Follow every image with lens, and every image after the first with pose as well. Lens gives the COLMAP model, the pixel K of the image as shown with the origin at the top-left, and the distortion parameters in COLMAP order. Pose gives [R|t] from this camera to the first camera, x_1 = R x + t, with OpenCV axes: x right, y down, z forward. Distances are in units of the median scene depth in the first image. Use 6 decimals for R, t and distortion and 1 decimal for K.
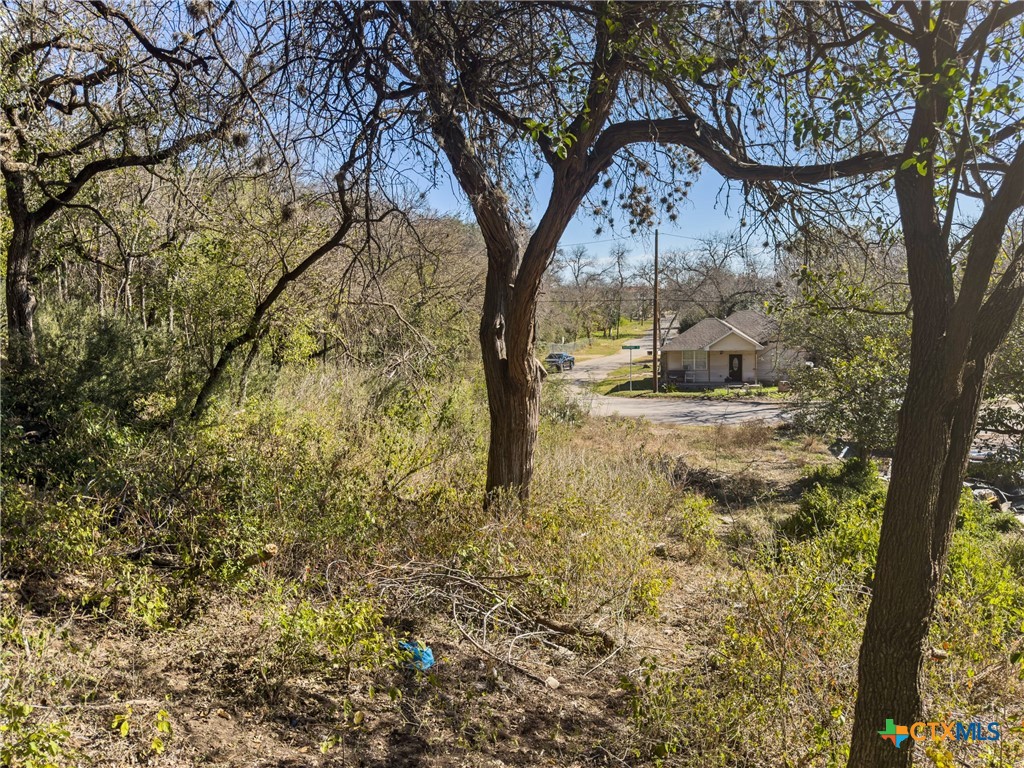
lens RADIAL K [[711.4, 0, 498.2], [0, 711.4, 387.1], [0, 0, 1]] dist [0.111983, -0.128600]
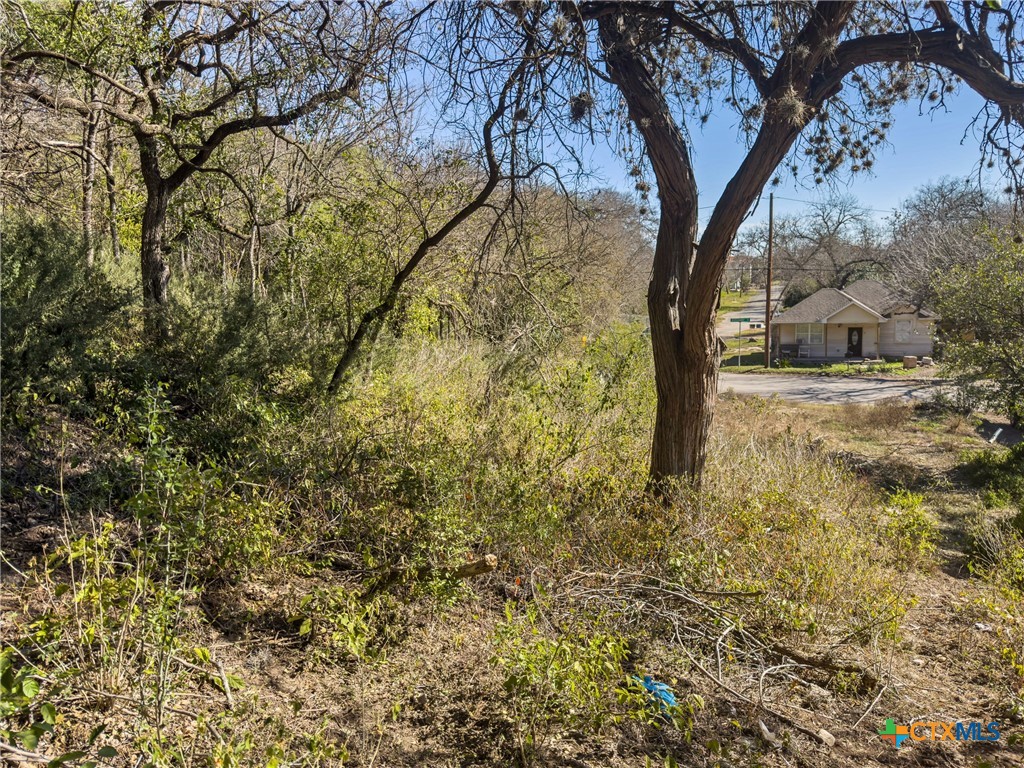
lens RADIAL K [[714.5, 0, 507.9], [0, 714.5, 384.3], [0, 0, 1]] dist [0.103022, -0.154661]
pose [[0.994255, 0.008053, -0.106736, -0.079075], [-0.004663, 0.999478, 0.031972, 0.000107], [0.106938, -0.031291, 0.993773, 0.079148]]
